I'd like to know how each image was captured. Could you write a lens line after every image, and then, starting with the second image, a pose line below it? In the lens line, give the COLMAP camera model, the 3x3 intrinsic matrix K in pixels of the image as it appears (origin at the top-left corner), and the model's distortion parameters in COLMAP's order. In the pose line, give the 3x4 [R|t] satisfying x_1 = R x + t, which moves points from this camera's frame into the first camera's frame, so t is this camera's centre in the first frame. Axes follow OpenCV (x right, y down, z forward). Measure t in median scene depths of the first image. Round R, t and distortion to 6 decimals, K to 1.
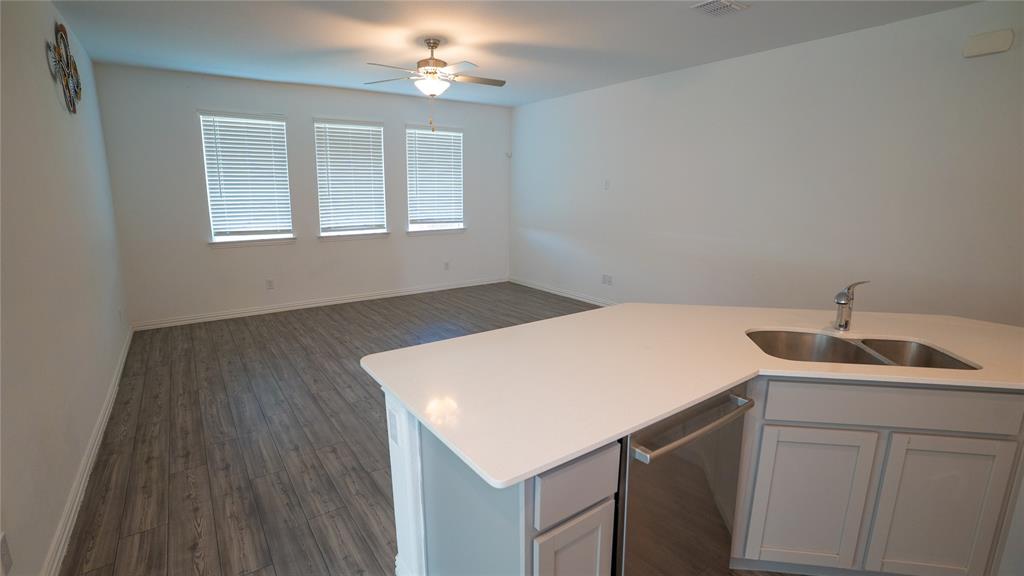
lens RADIAL K [[473.5, 0, 512.0], [0, 473.5, 288.0], [0, 0, 1]] dist [-0.061516, 0.000719]
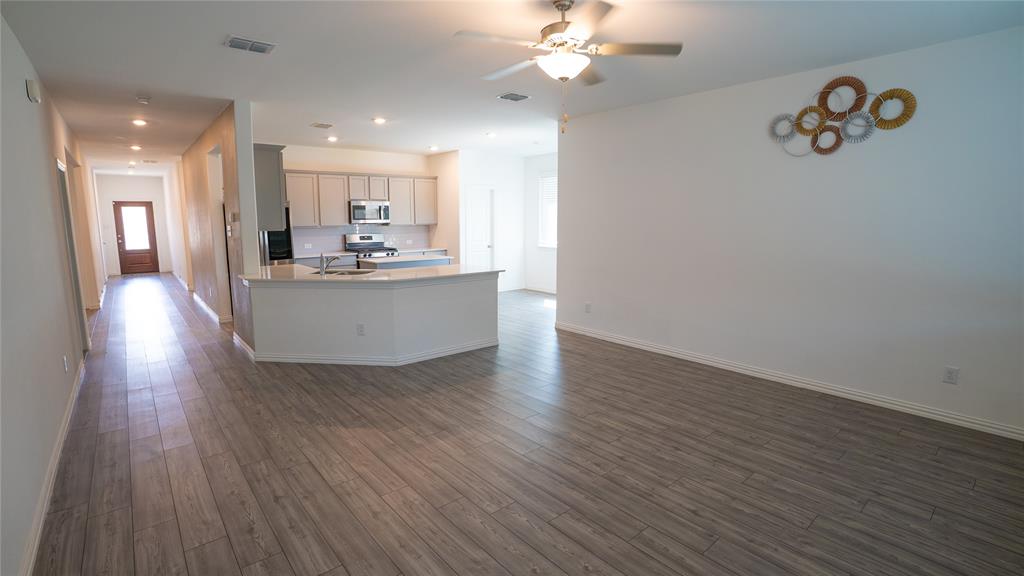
lens RADIAL K [[473.5, 0, 512.0], [0, 473.5, 288.0], [0, 0, 1]] dist [-0.061516, 0.000719]
pose [[-0.996602, 0.009510, -0.081821, -0.037204], [-0.019108, 0.939526, 0.341945, -0.326113], [0.080125, 0.342346, -0.936151, 1.569905]]
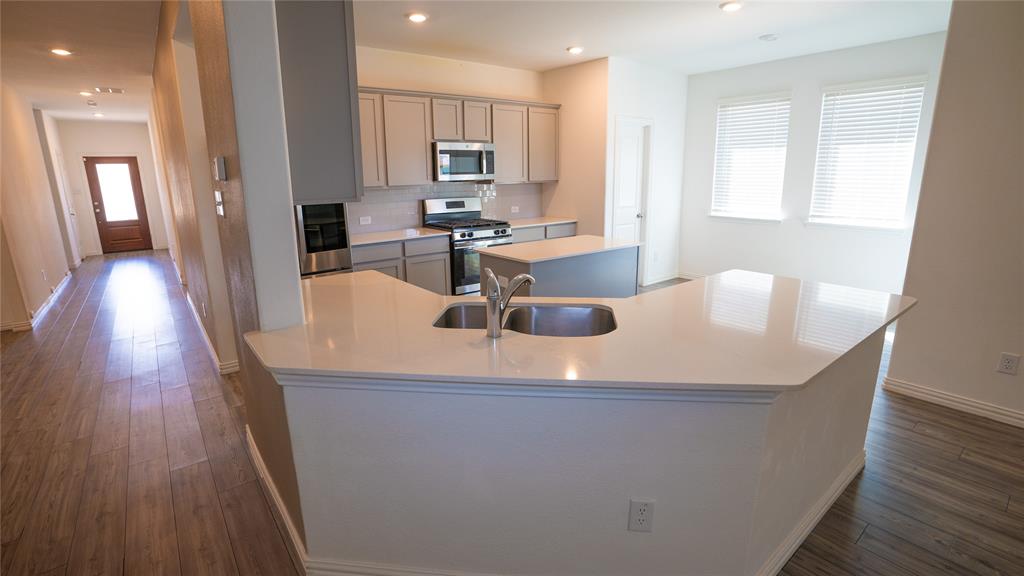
lens RADIAL K [[473.5, 0, 512.0], [0, 473.5, 288.0], [0, 0, 1]] dist [-0.061516, 0.000719]
pose [[-0.998712, 0.020426, -0.046436, 0.105411], [-0.001303, 0.904731, 0.425982, -0.261371], [0.050713, 0.425494, -0.903539, 1.266853]]
